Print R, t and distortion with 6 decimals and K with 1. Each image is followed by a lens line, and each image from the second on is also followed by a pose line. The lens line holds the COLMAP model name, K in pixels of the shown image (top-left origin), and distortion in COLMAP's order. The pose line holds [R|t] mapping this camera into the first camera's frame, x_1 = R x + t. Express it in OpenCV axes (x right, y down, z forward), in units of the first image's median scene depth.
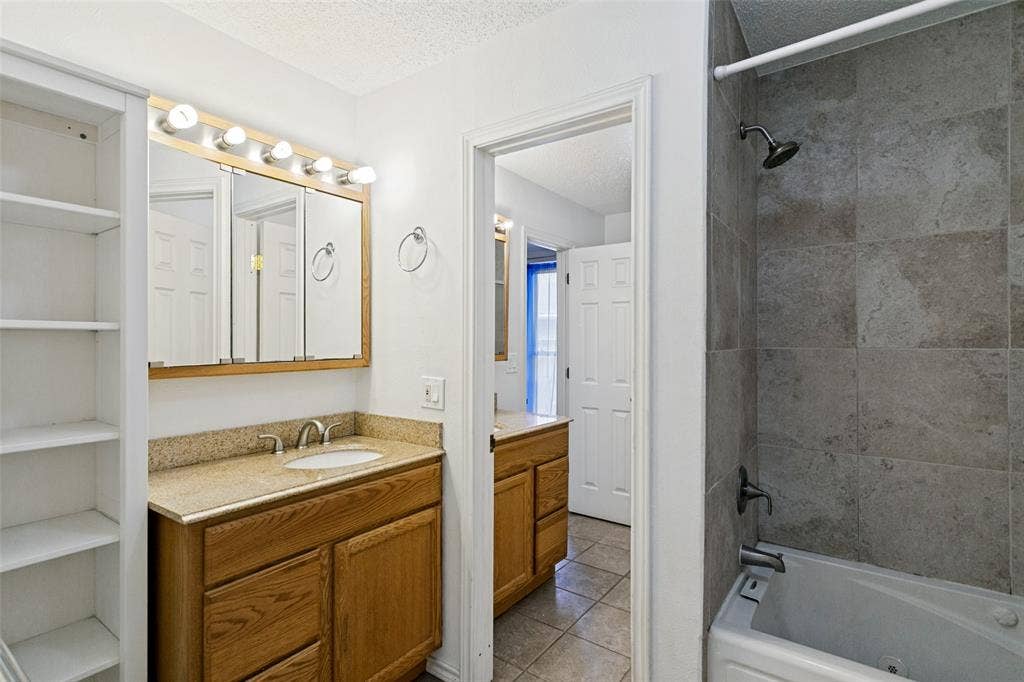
lens RADIAL K [[498.6, 0, 511.7], [0, 498.6, 341.2], [0, 0, 1]] dist [0.004817, 0.000313]
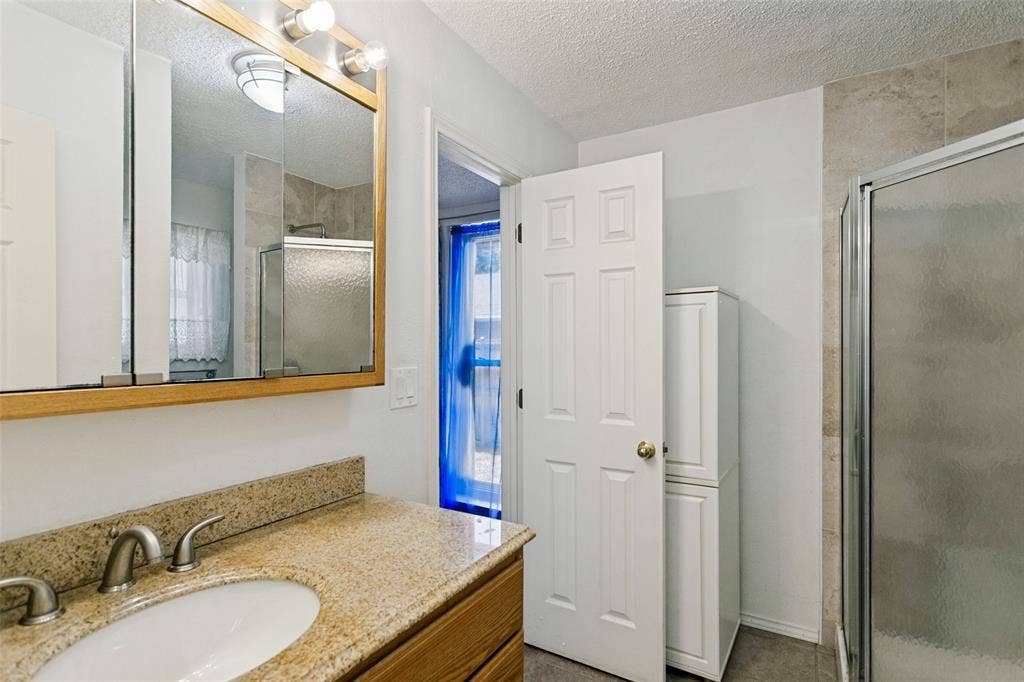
lens RADIAL K [[498.6, 0, 510.7], [0, 498.6, 343.5], [0, 0, 1]] dist [0.004817, 0.000313]
pose [[0.995798, -0.004480, 0.091462, 0.050235], [0.004938, 0.999976, -0.004788, 0.003540], [-0.091439, 0.005220, 0.995797, 0.438062]]
